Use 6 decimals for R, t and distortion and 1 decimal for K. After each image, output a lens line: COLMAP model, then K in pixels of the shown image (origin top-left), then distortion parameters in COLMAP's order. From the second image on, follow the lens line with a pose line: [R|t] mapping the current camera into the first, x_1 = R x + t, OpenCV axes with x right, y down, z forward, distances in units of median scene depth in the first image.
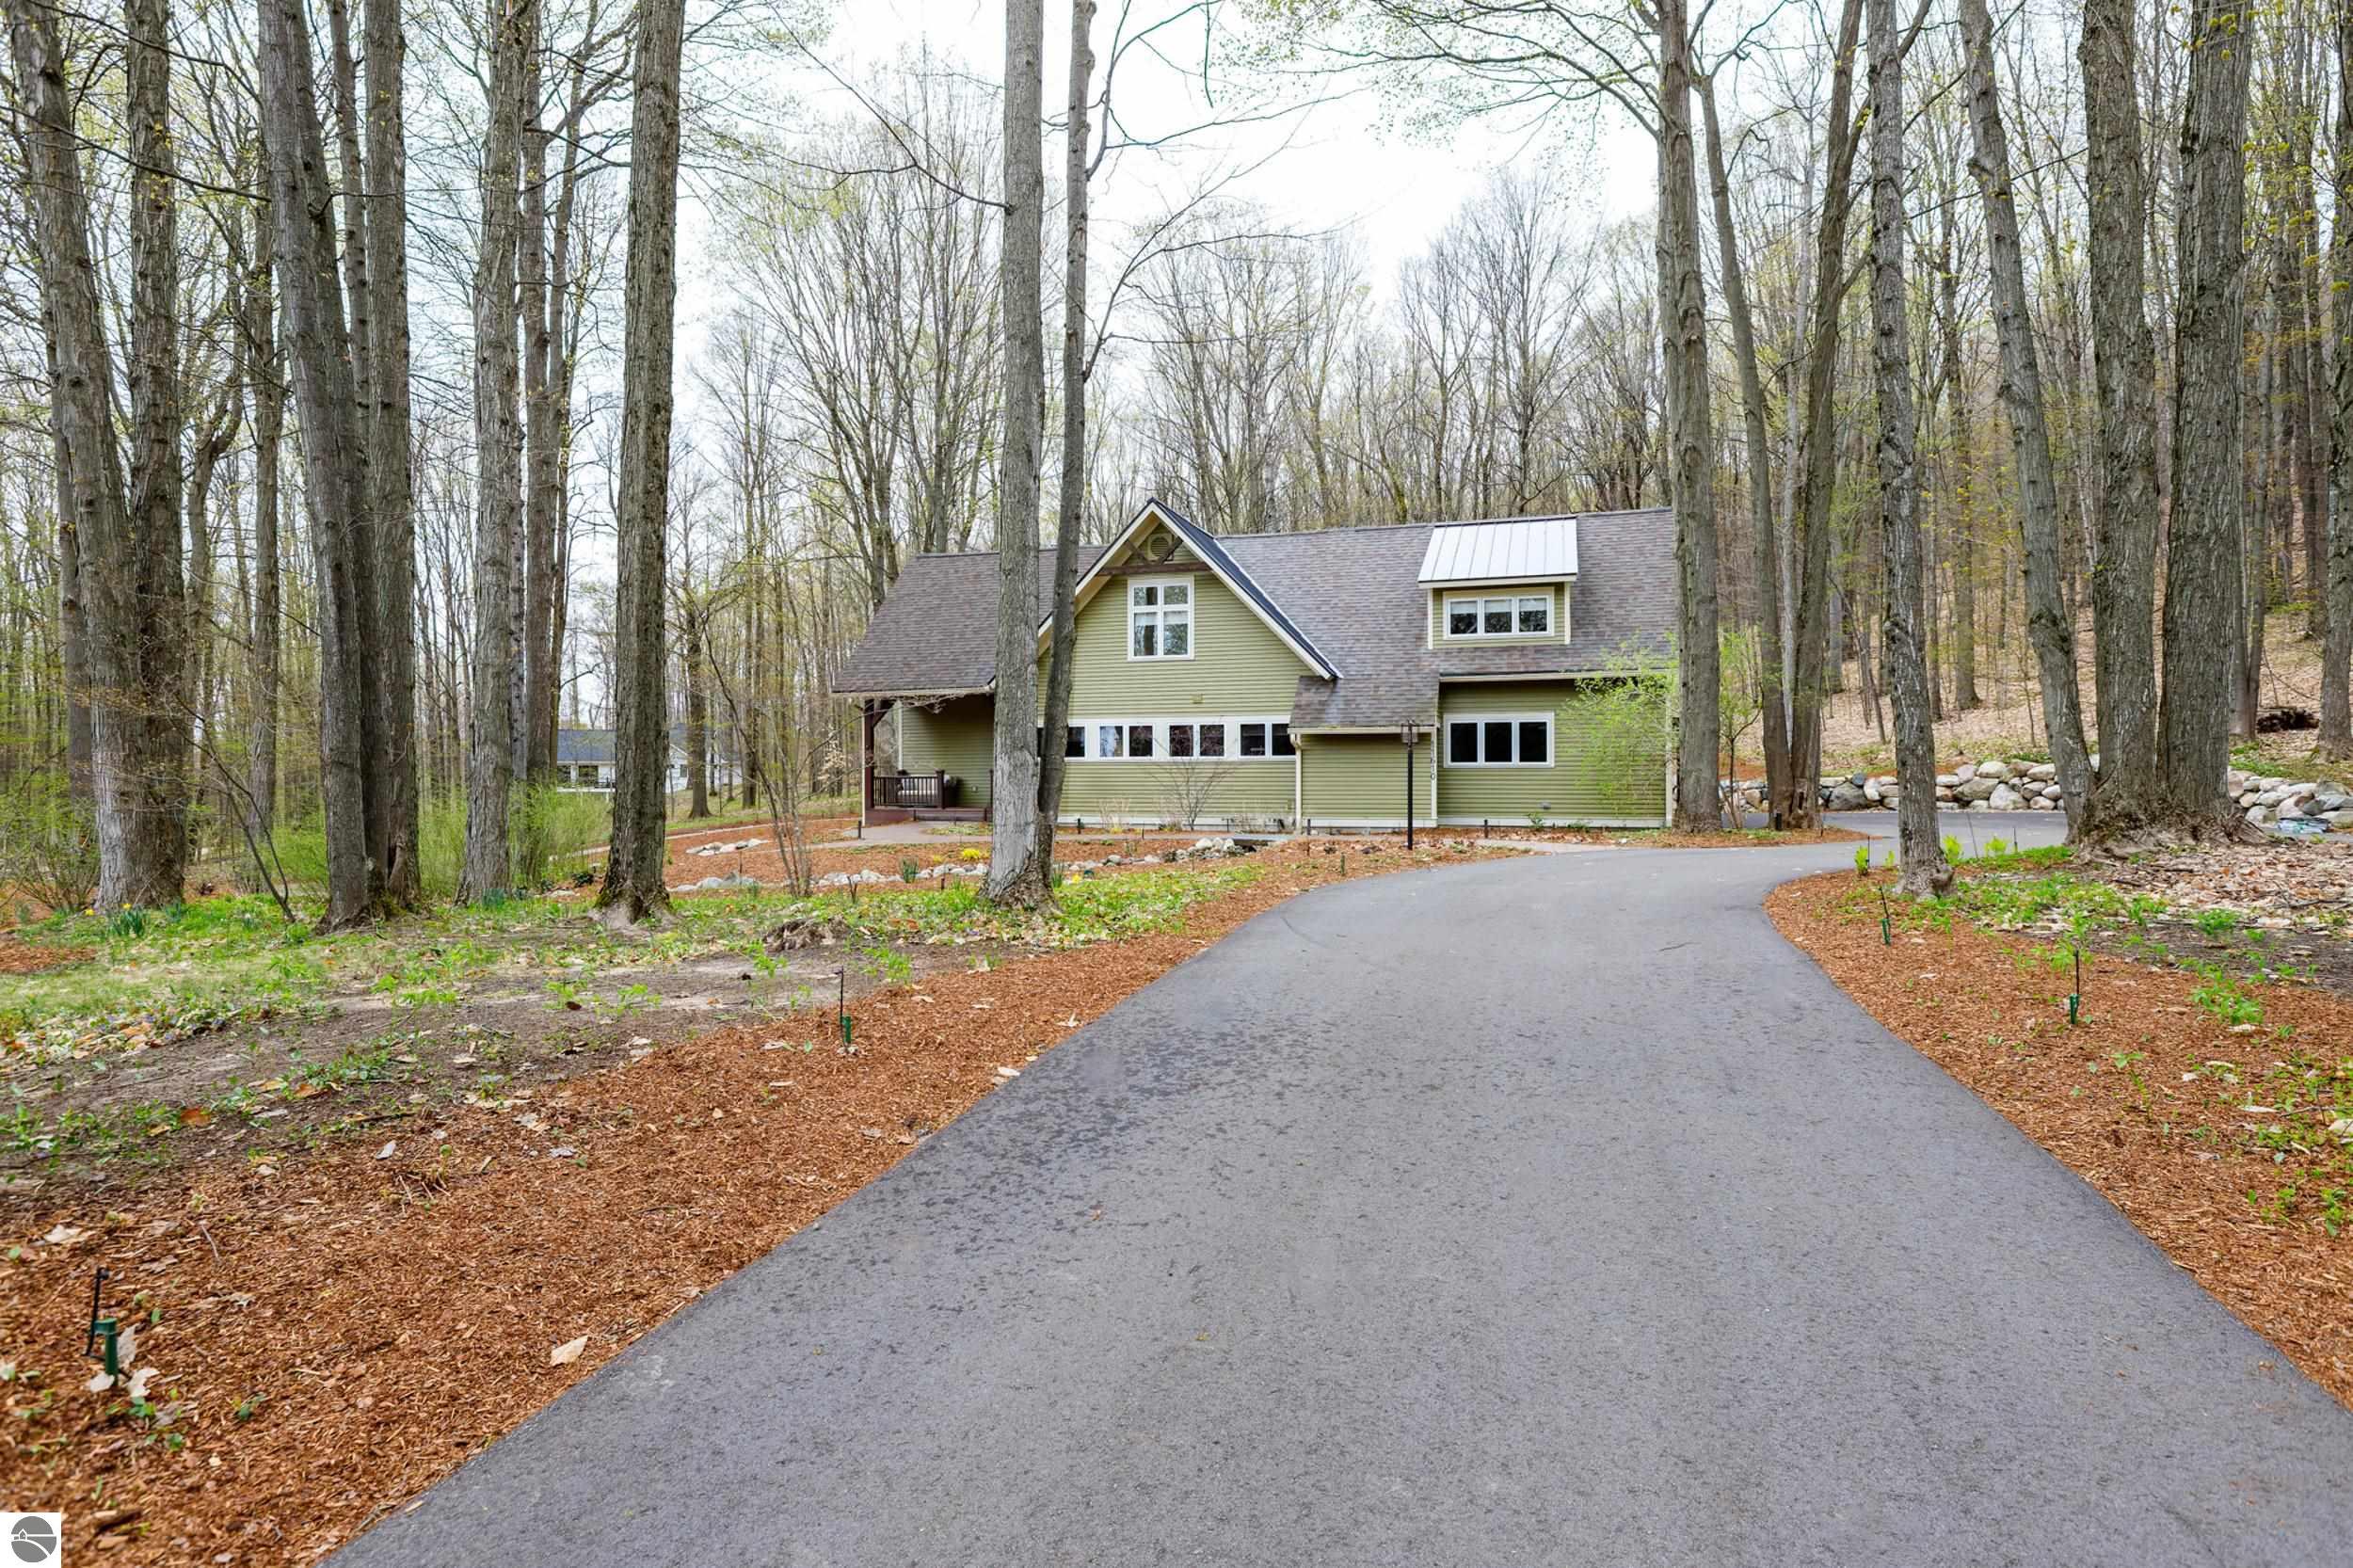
lens RADIAL K [[1322.5, 0, 1183.1], [0, 1322.5, 779.0], [0, 0, 1]] dist [-0.000606, -0.000073]
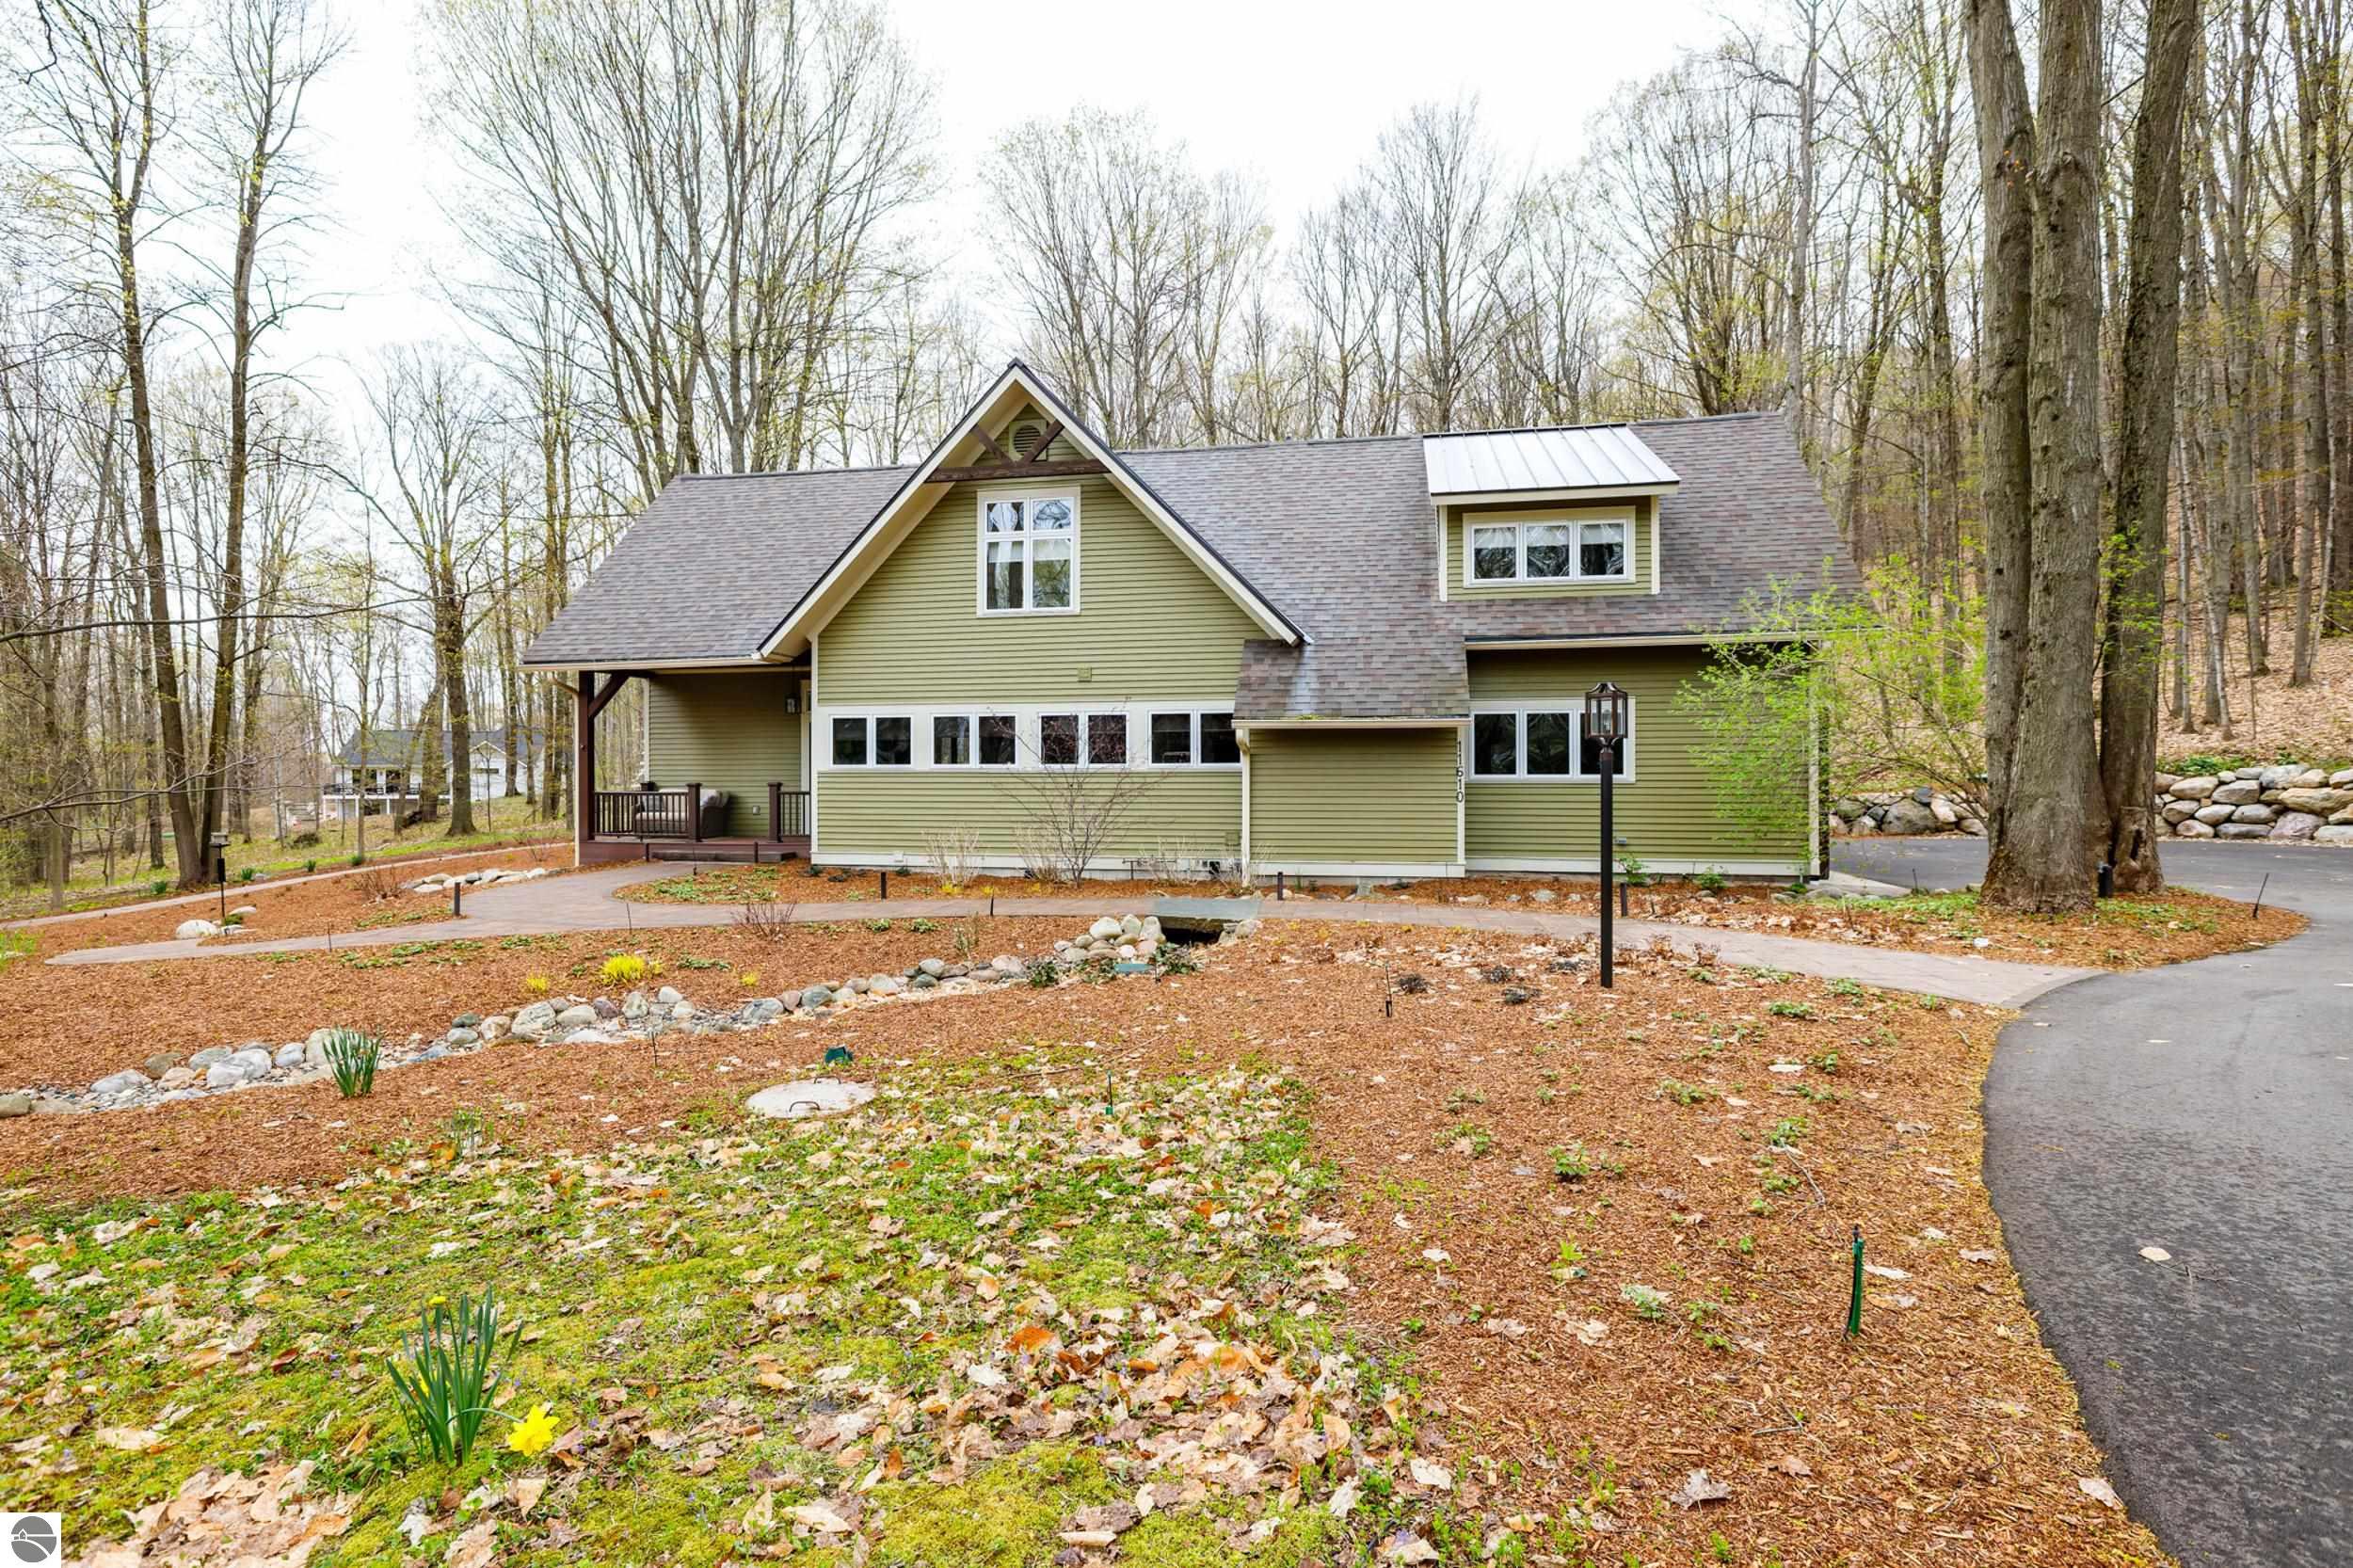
lens RADIAL K [[1123.2, 0, 1174.7], [0, 1123.2, 781.8], [0, 0, 1]] dist [-0.005045, -0.000093]
pose [[0.994289, 0.002133, 0.106702, -0.004052], [-0.002189, 0.999998, 0.000402, -0.008587], [-0.106701, -0.000634, 0.994291, 0.452578]]
